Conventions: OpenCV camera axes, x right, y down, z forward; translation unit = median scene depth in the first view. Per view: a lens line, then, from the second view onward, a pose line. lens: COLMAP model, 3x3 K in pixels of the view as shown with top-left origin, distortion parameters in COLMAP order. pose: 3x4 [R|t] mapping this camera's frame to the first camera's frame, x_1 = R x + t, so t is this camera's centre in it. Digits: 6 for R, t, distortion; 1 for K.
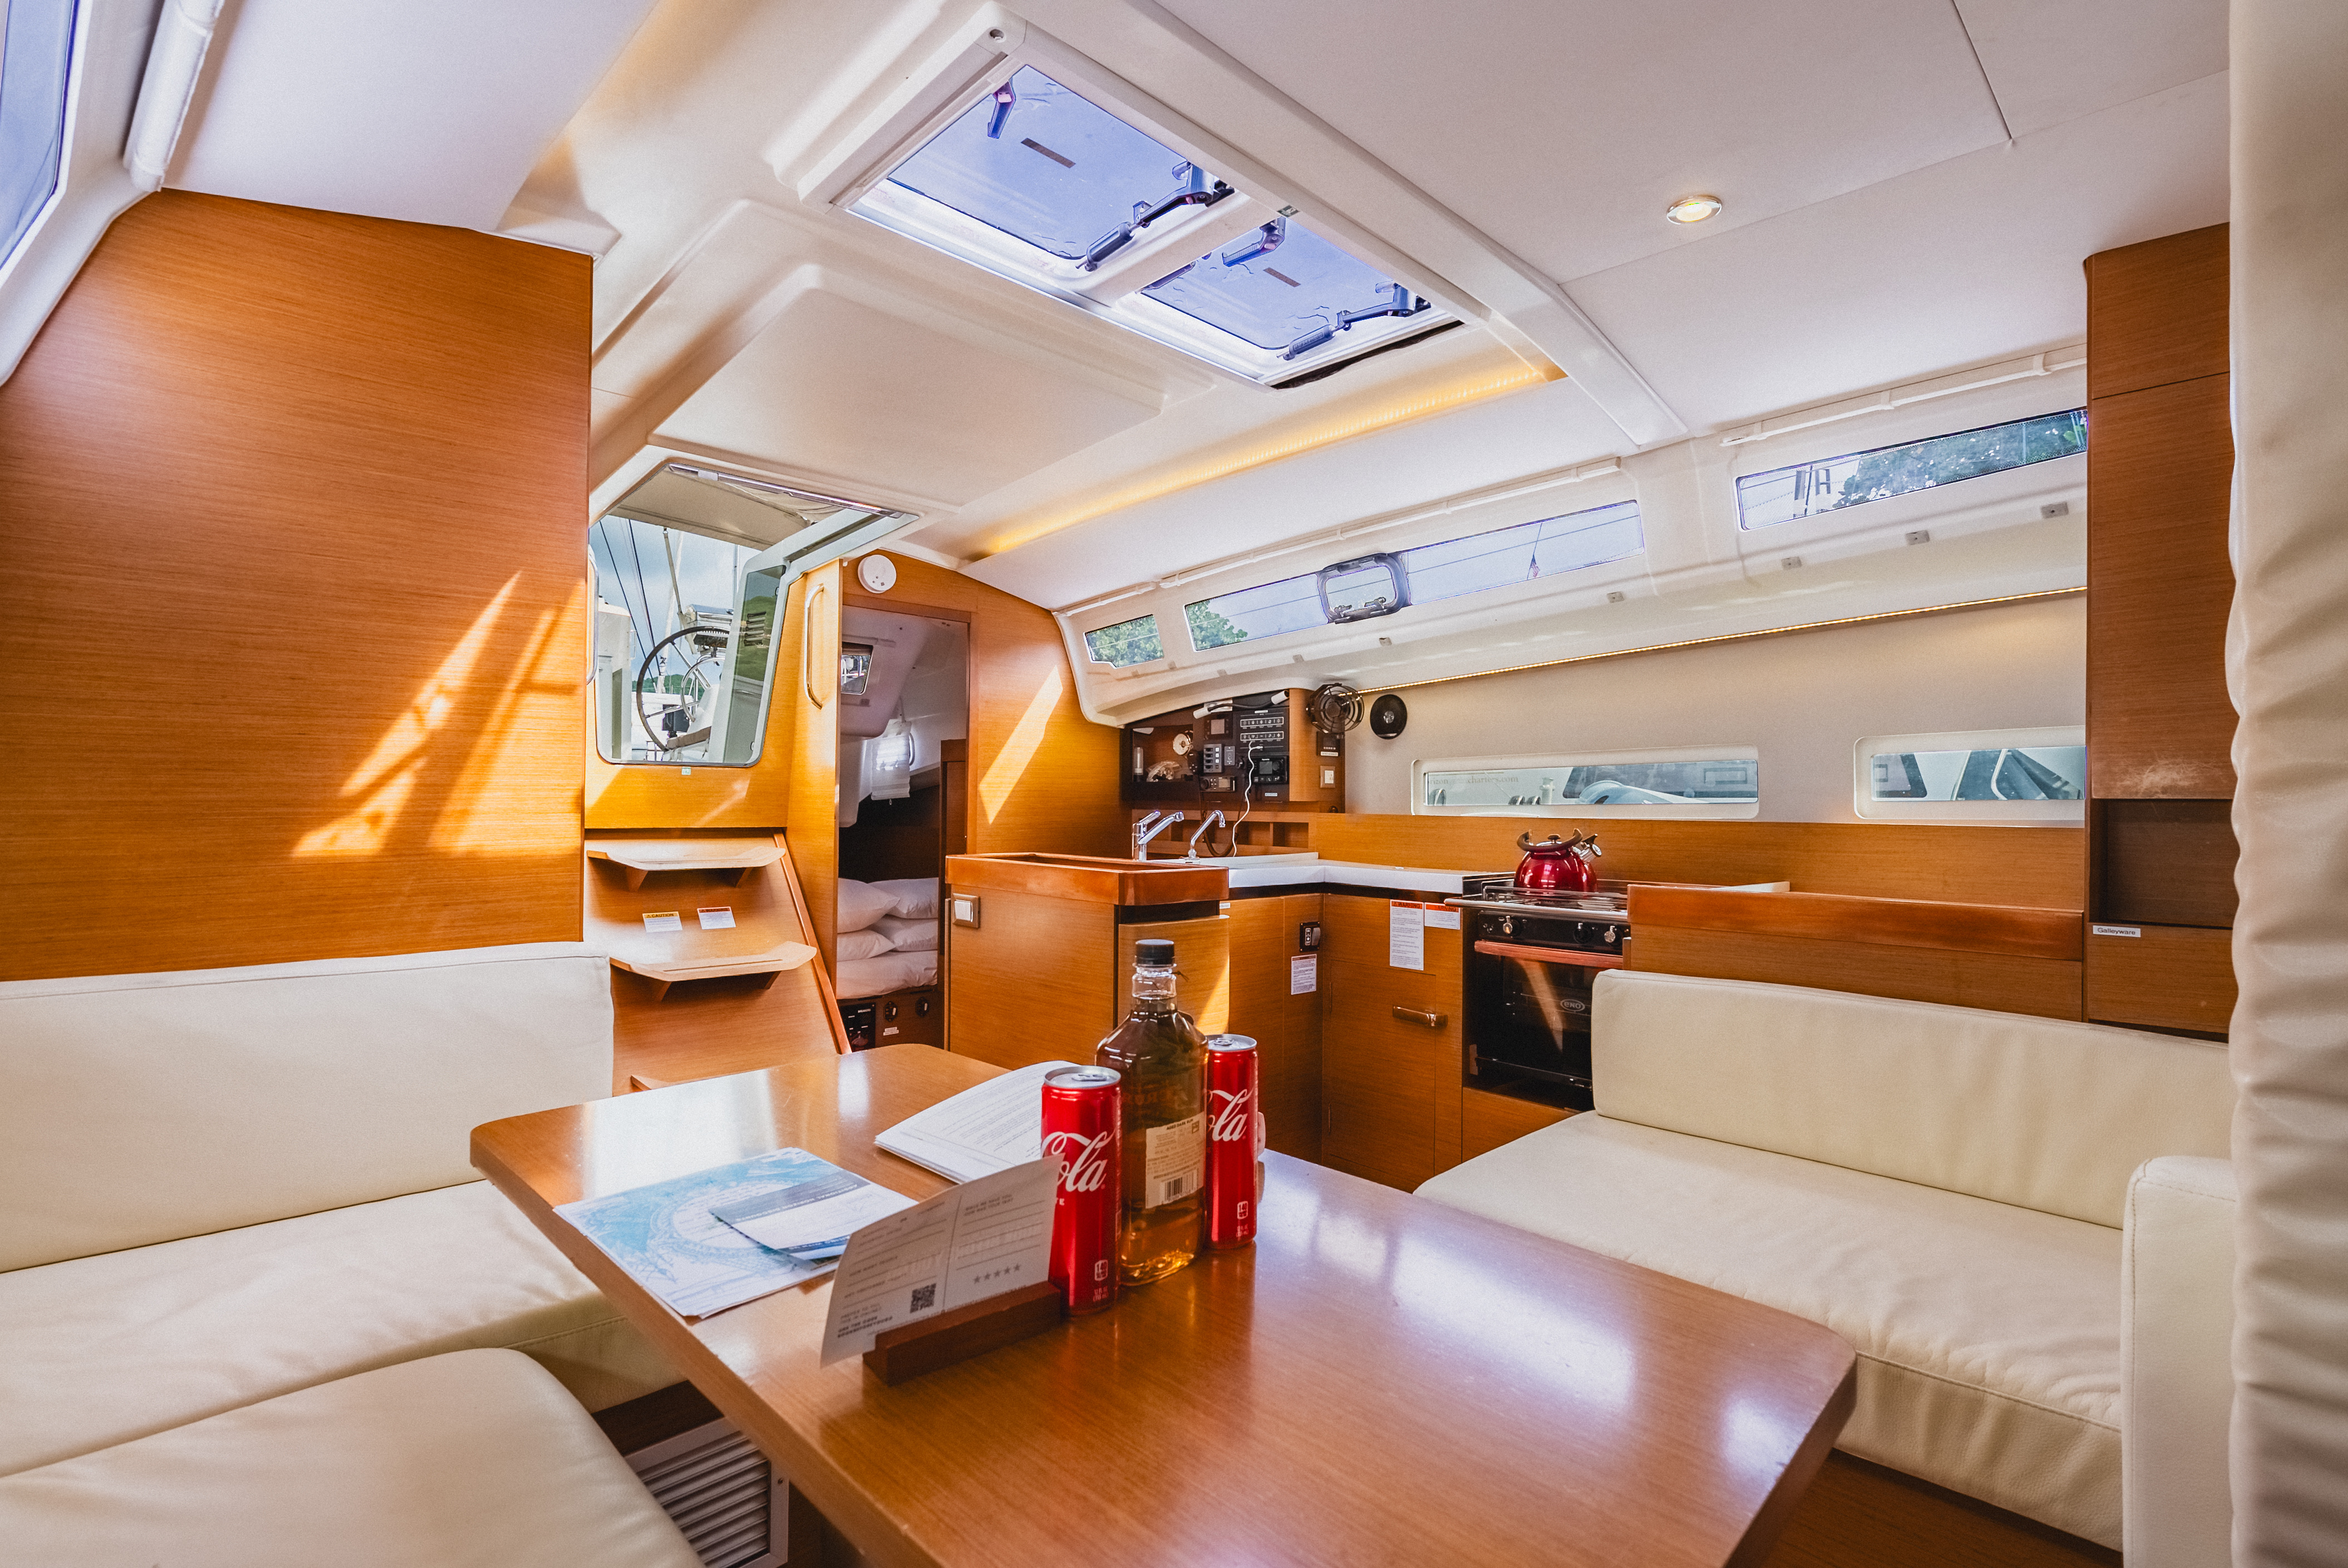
lens RADIAL K [[1059.4, 0, 1176.3], [0, 1059.4, 792.3], [0, 0, 1]] dist [-0.013187, 0.006417]
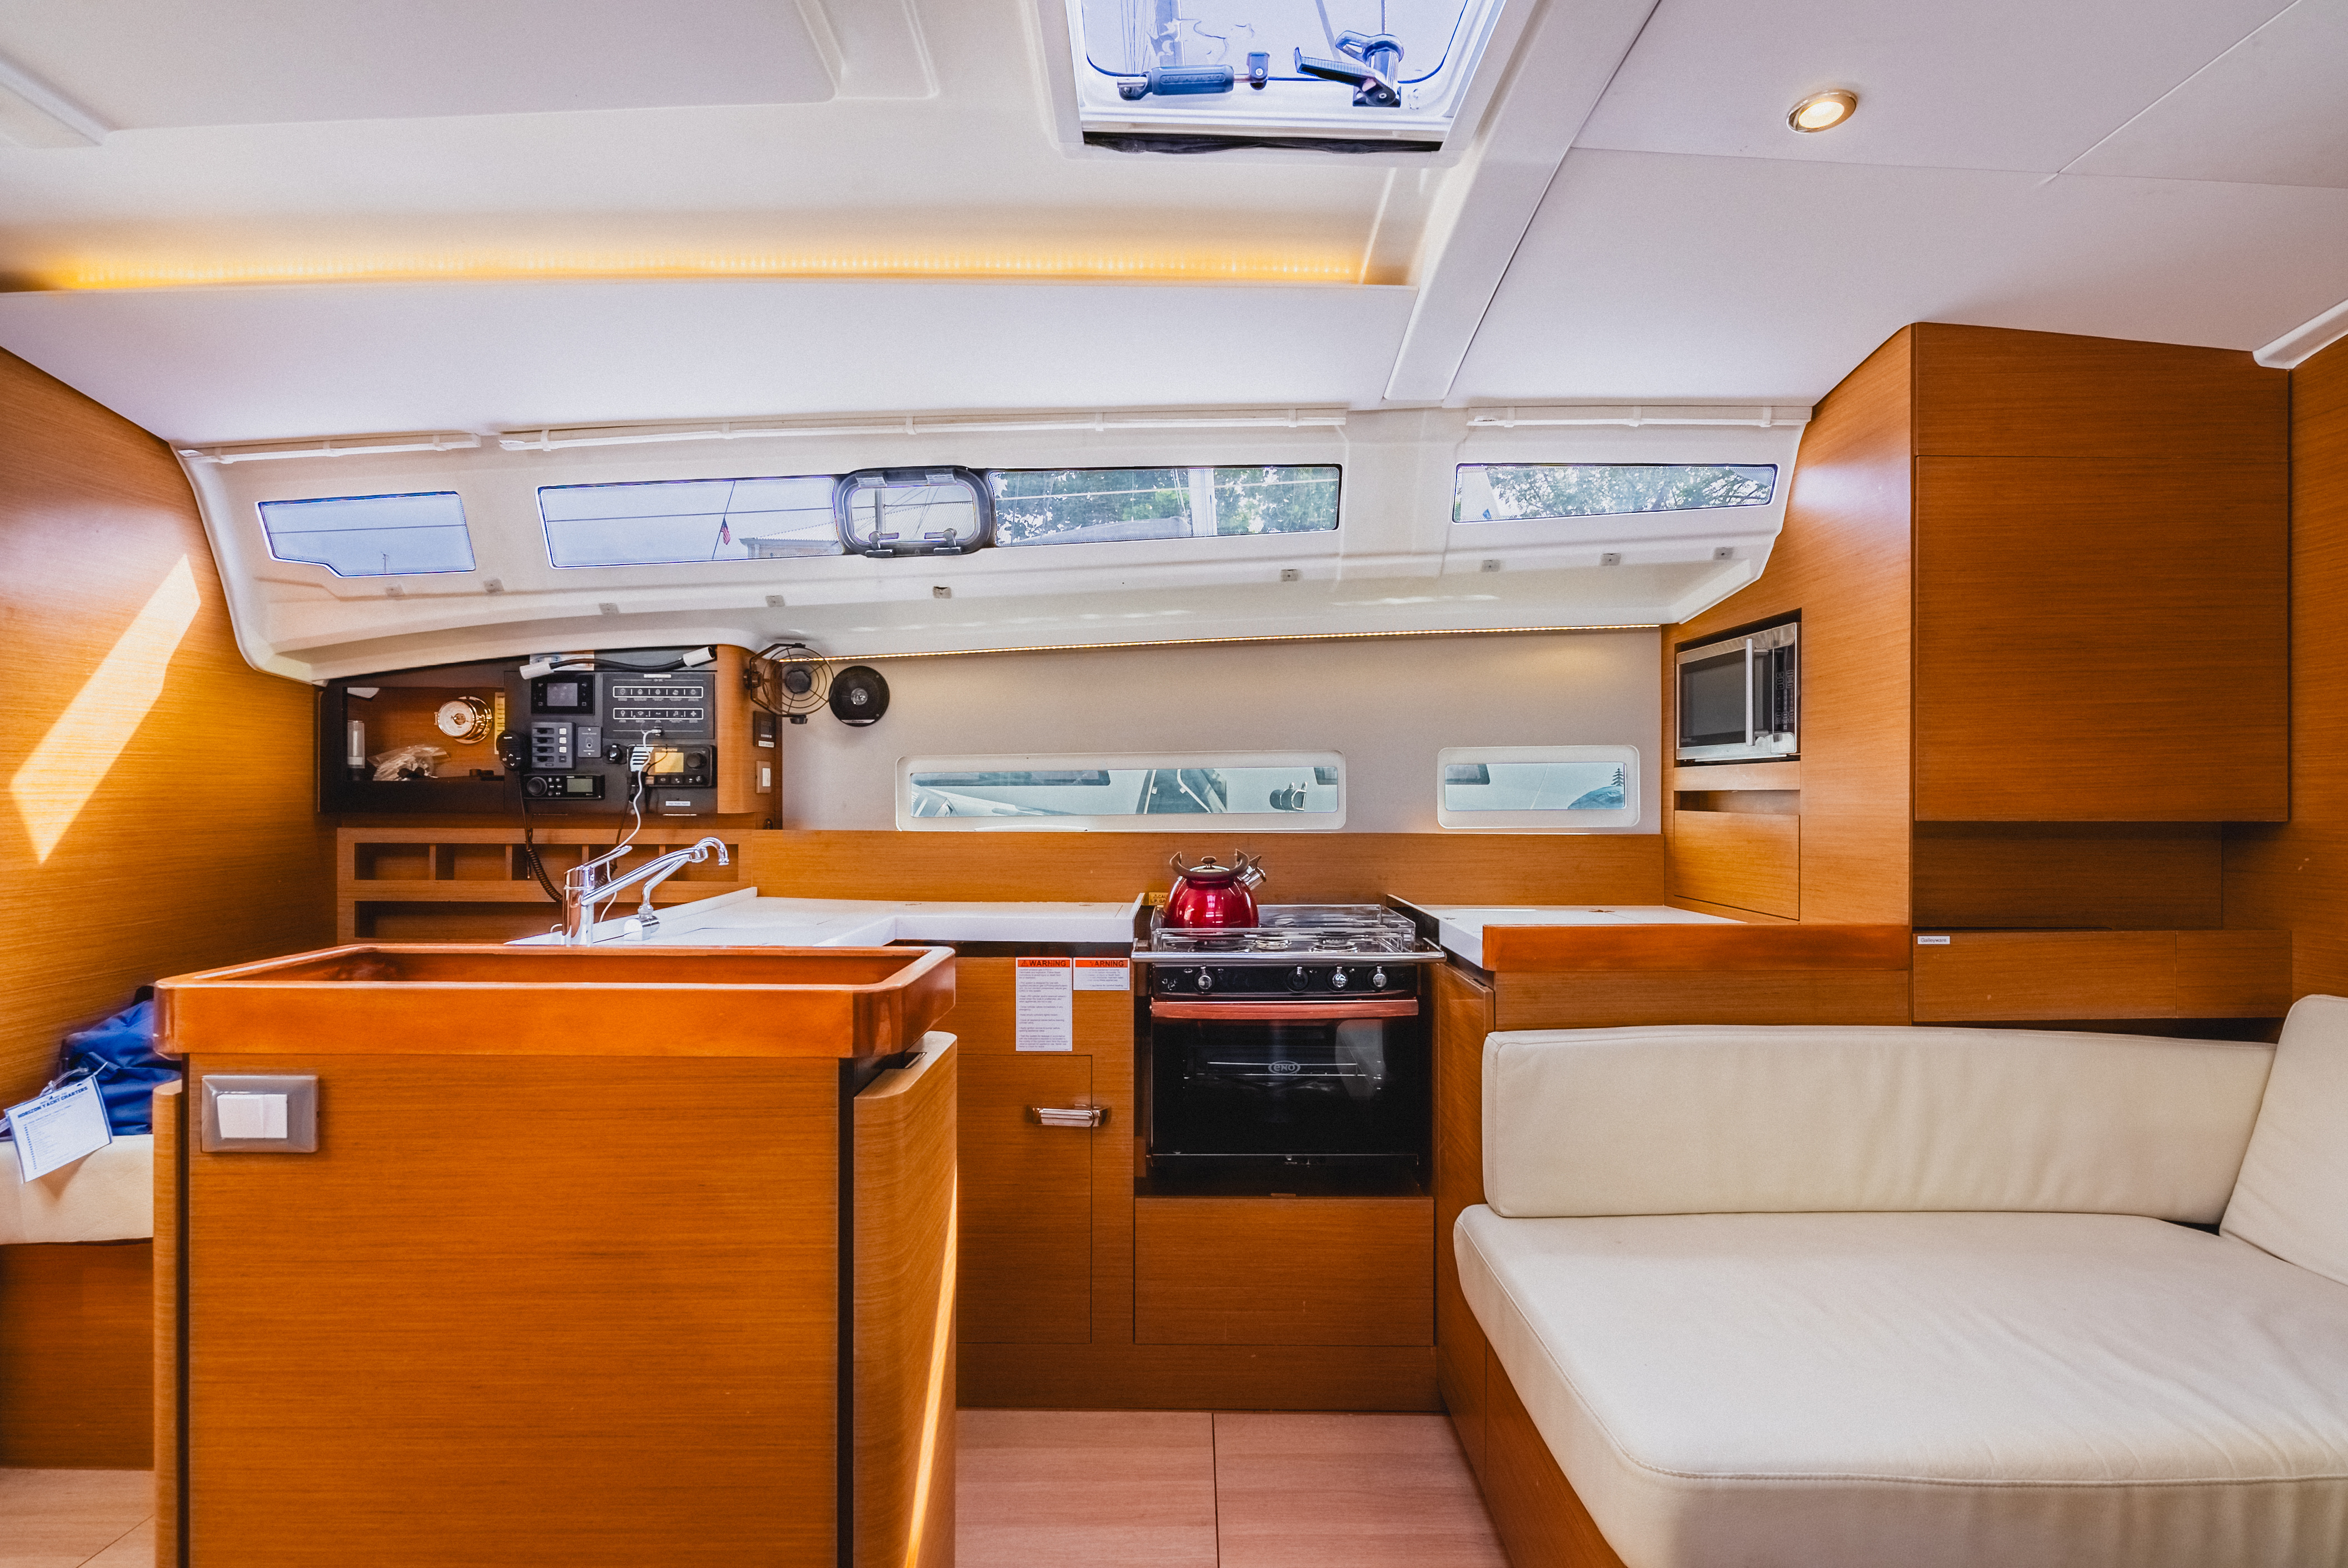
lens RADIAL K [[1059.4, 0, 1176.3], [0, 1059.4, 792.3], [0, 0, 1]] dist [-0.013187, 0.006417]
pose [[0.675182, -0.005081, 0.737634, -0.223469], [-0.003750, 0.999940, 0.010320, -0.015561], [-0.737642, -0.009734, 0.675122, 0.402019]]
